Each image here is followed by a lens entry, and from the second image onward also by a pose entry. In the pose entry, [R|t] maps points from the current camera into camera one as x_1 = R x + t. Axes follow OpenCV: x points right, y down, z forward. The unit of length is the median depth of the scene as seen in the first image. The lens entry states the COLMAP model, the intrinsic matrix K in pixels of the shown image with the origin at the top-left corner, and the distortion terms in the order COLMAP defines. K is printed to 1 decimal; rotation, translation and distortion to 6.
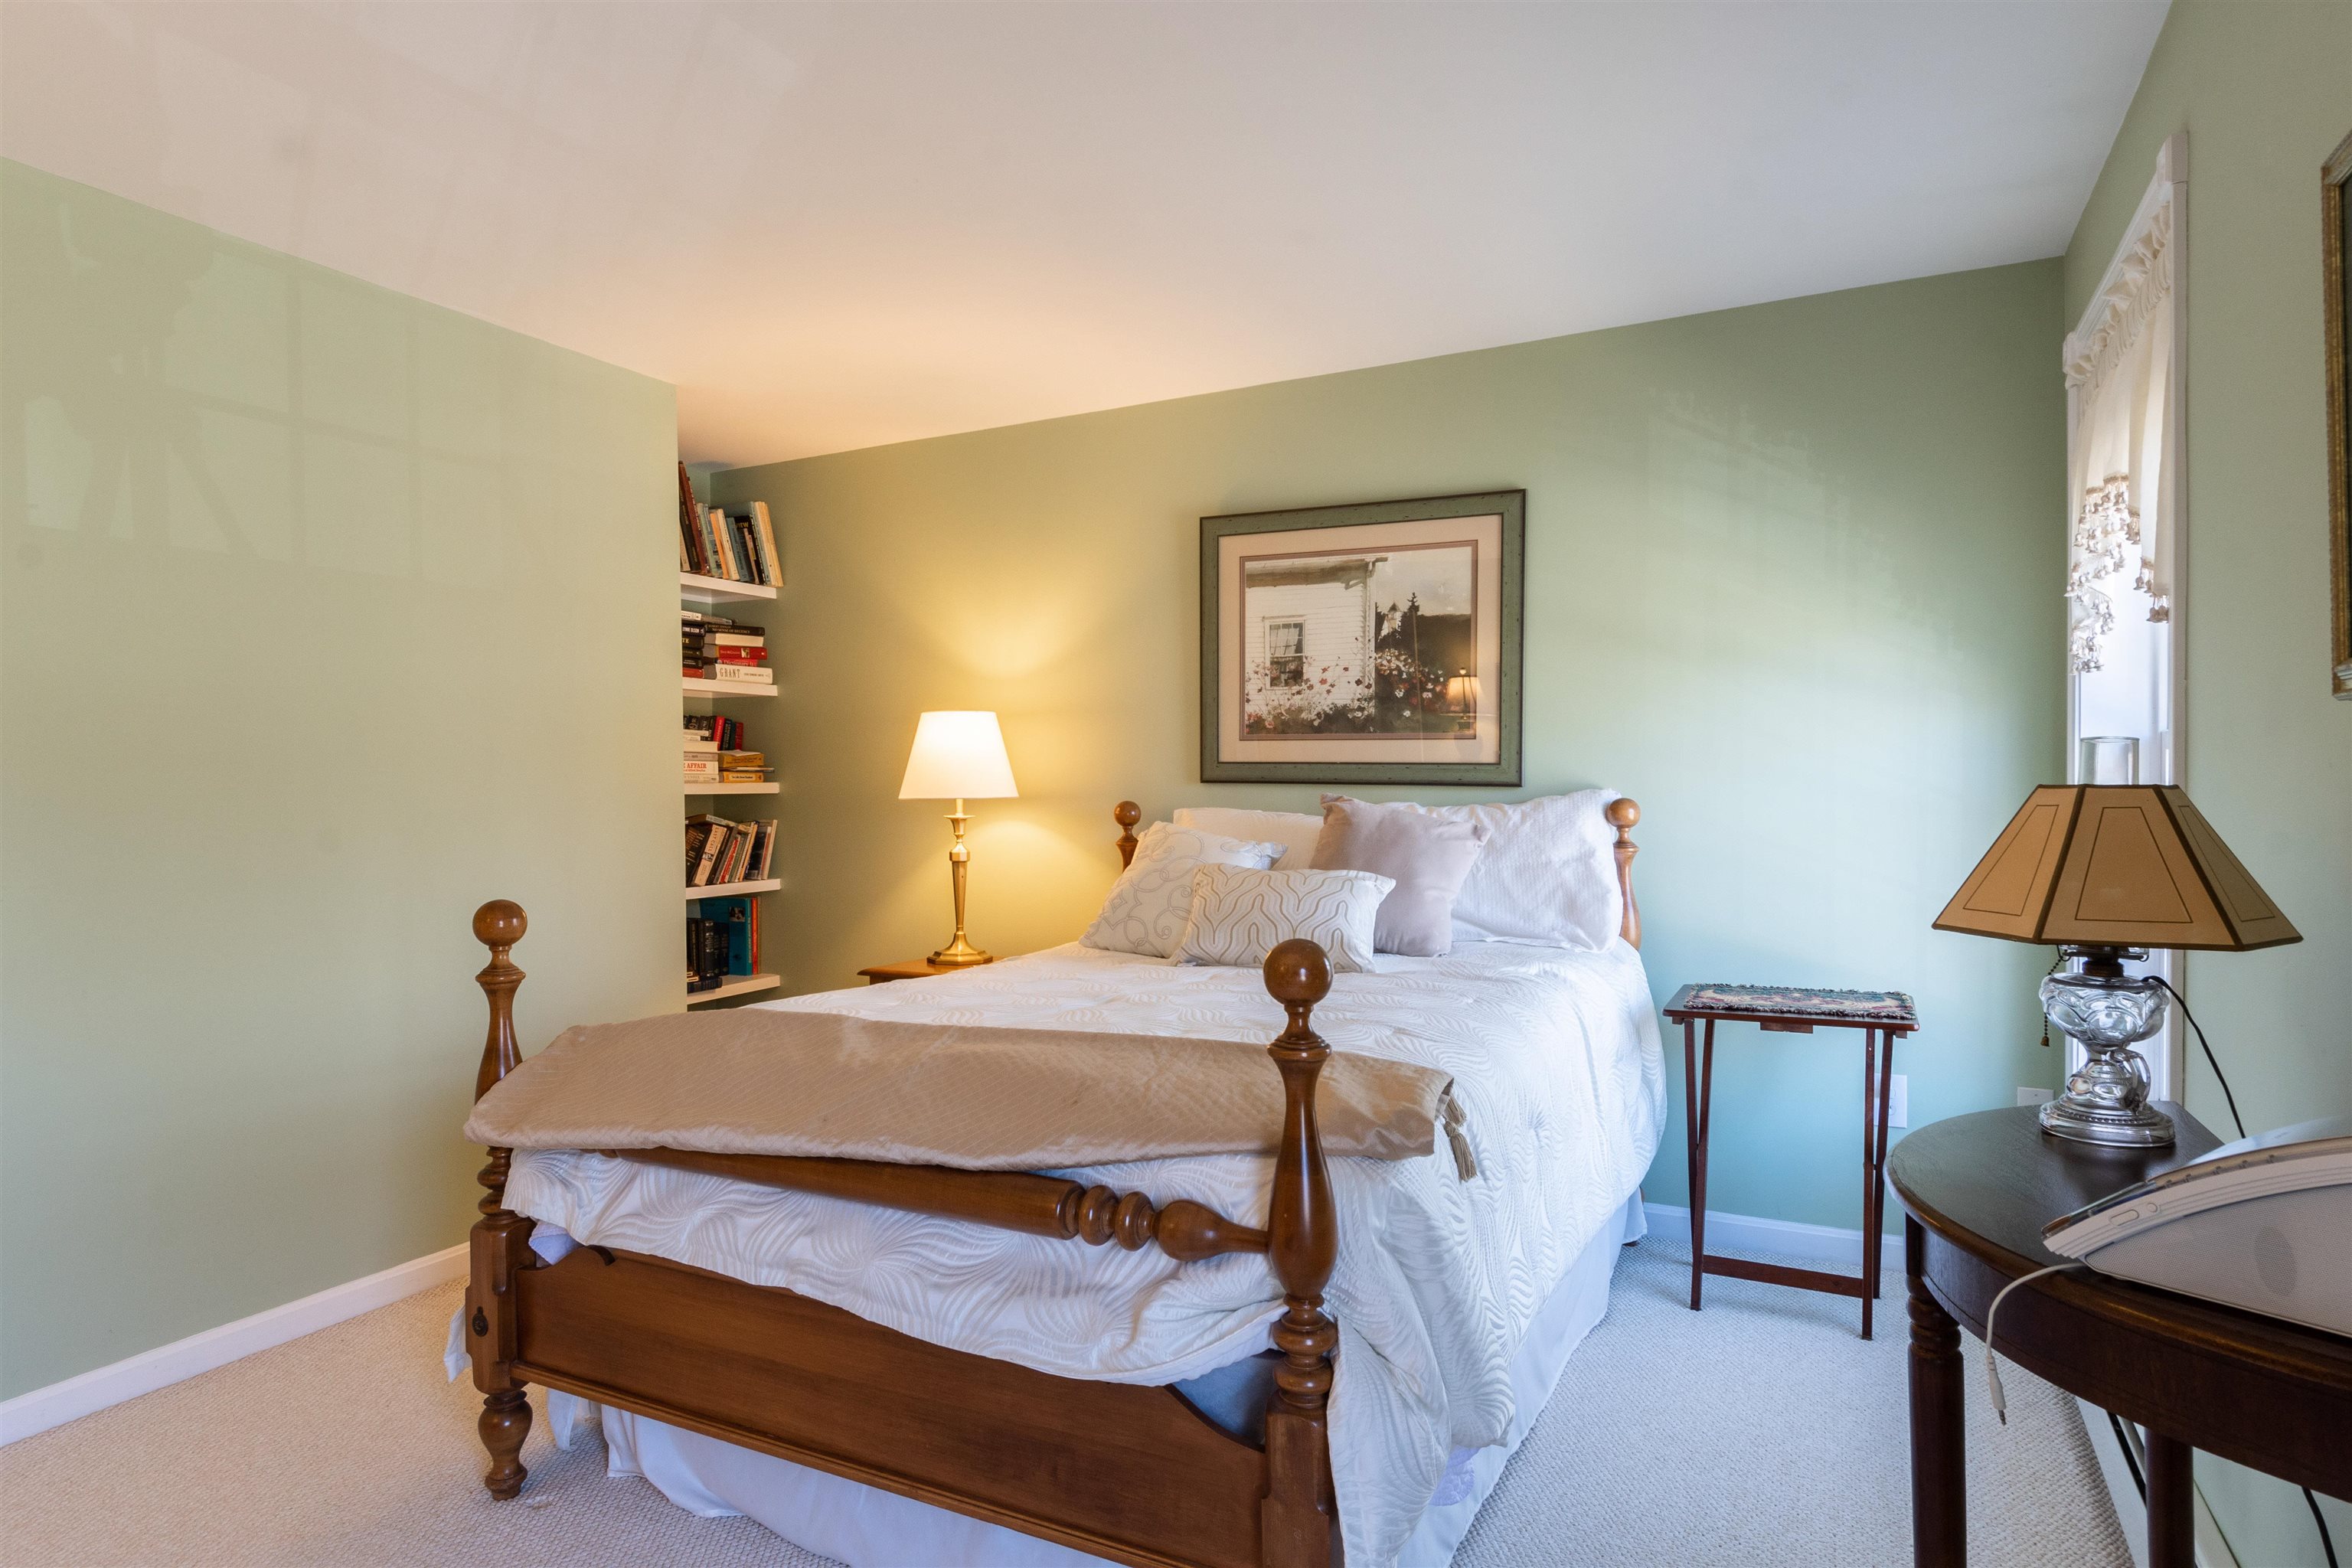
lens RADIAL K [[1304.9, 0, 1179.0], [0, 1304.9, 818.5], [0, 0, 1]] dist [0.003534, -0.000036]
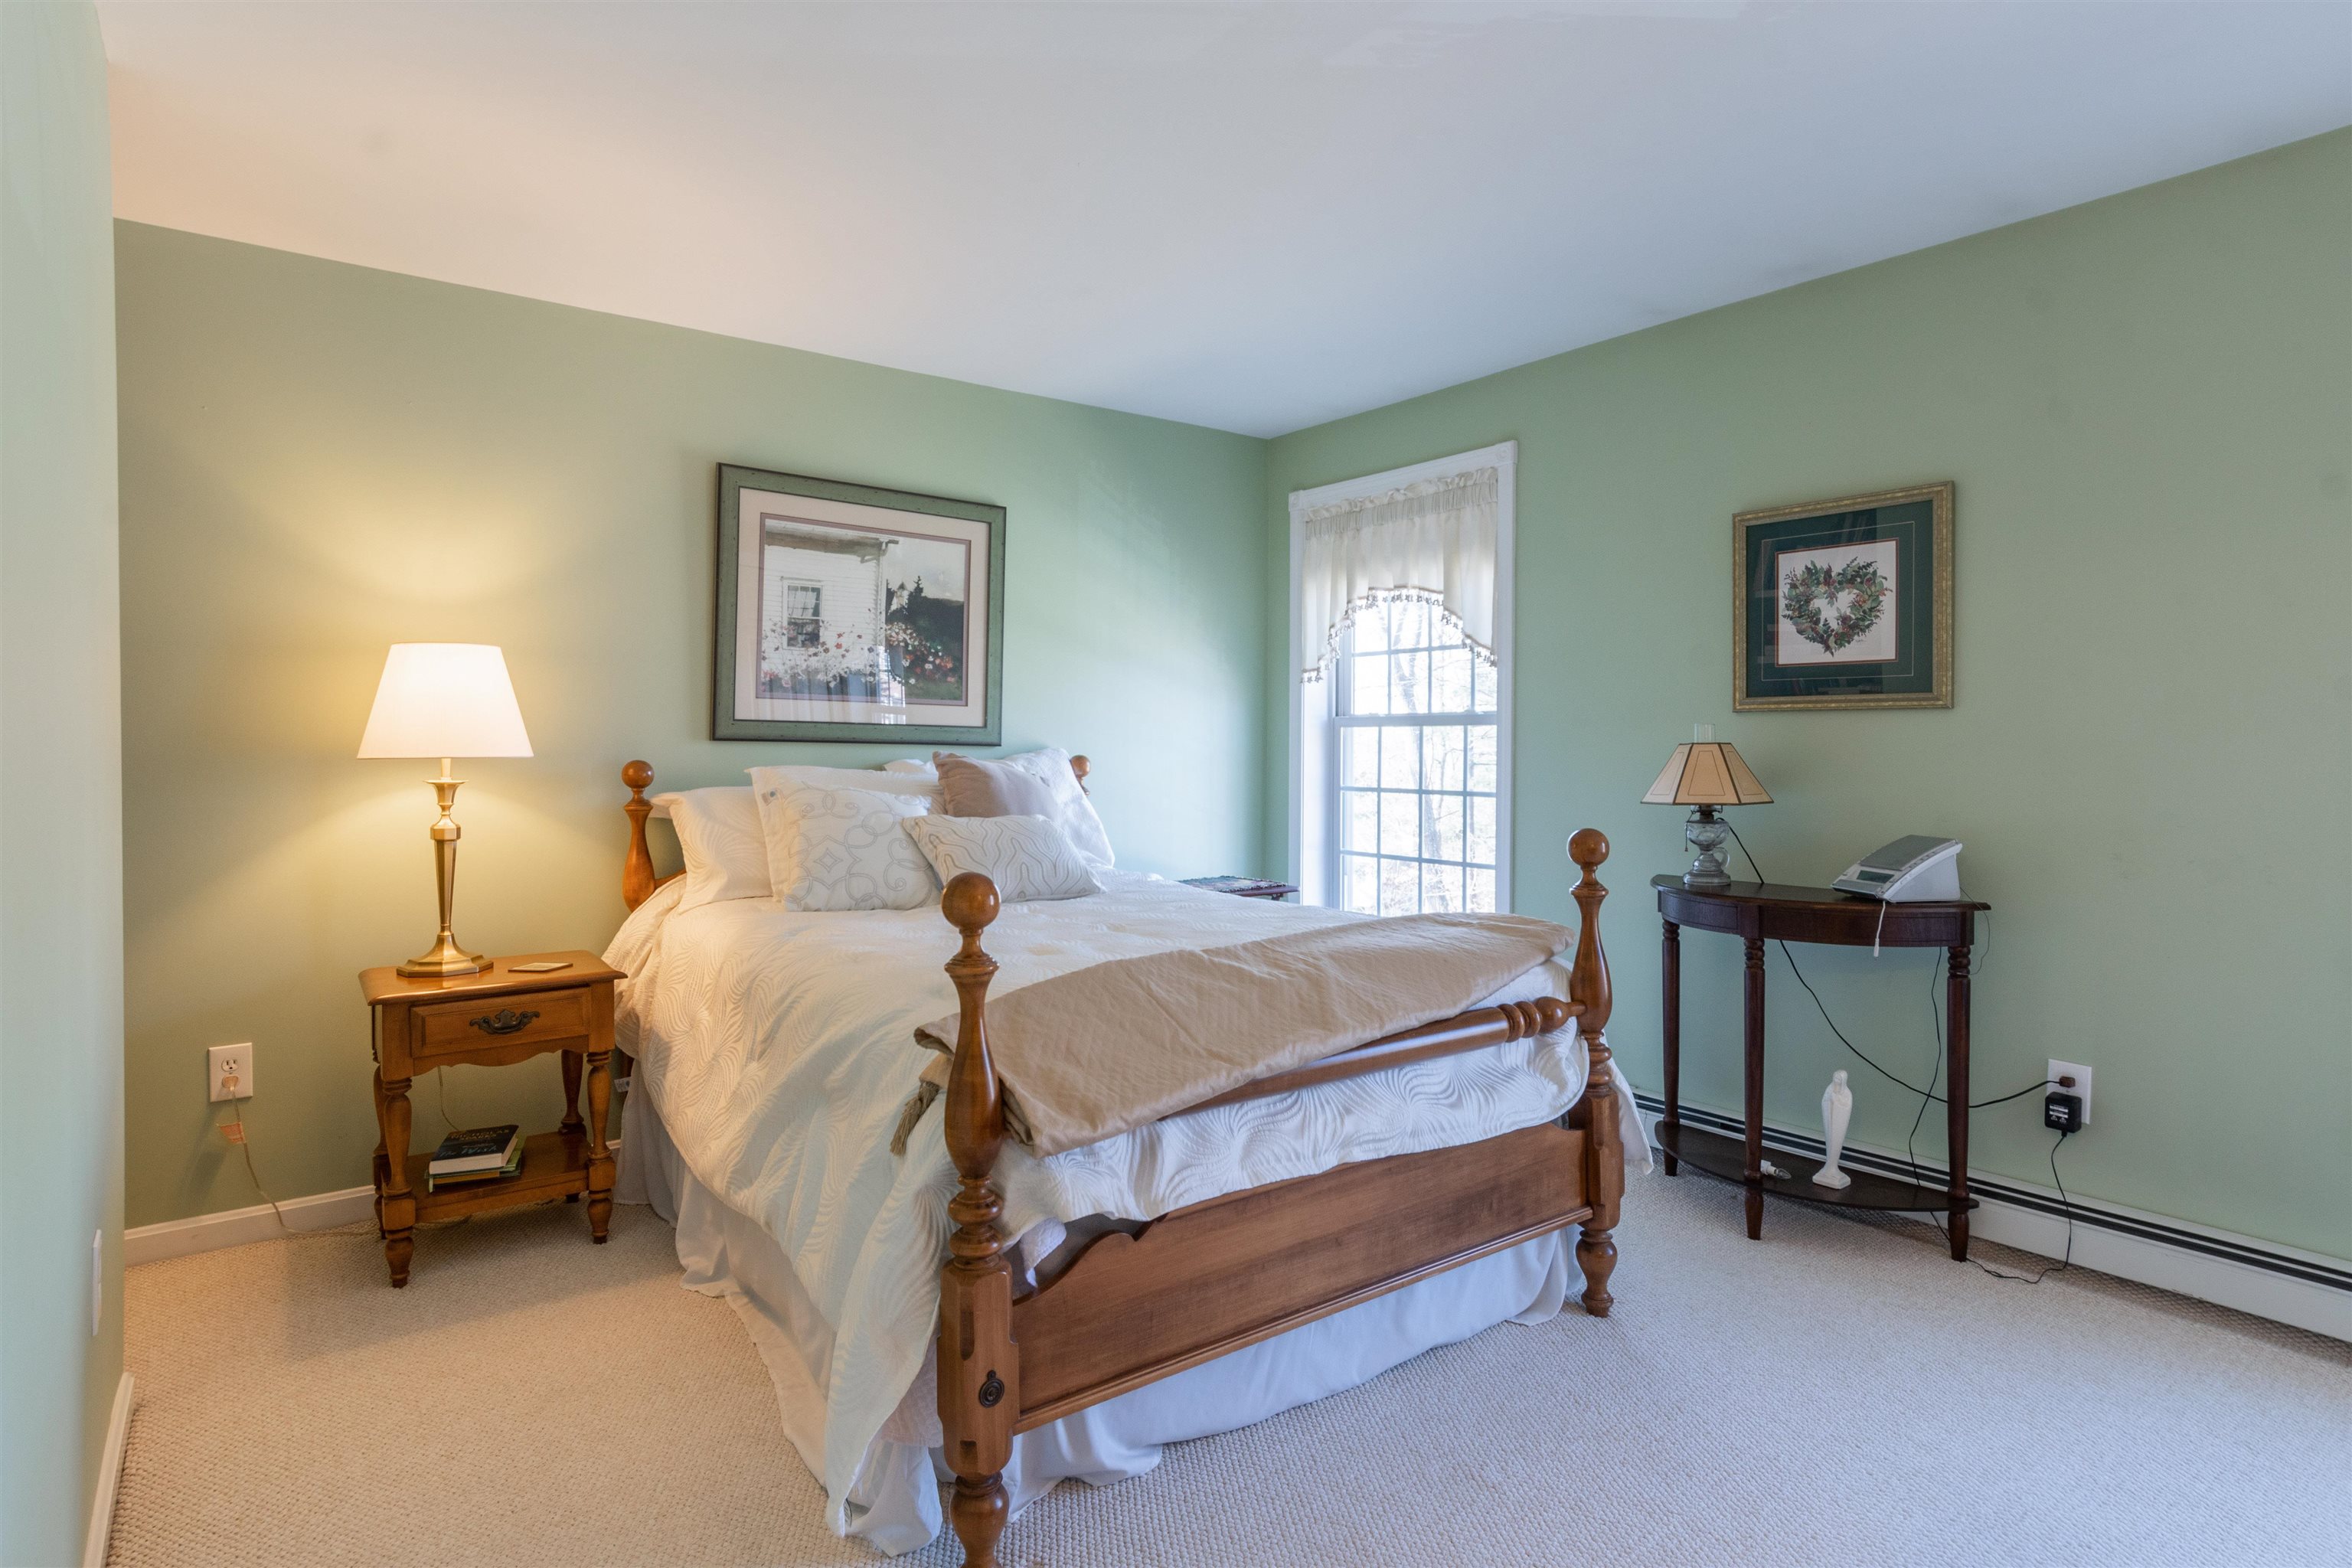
lens RADIAL K [[1231.3, 0, 1163.9], [0, 1231.3, 794.8], [0, 0, 1]] dist [0.000778, -0.001753]
pose [[0.439905, -0.029349, 0.897565, -0.673104], [0.021546, 0.999523, 0.022123, -0.000638], [-0.897786, 0.009607, 0.440328, 0.322681]]
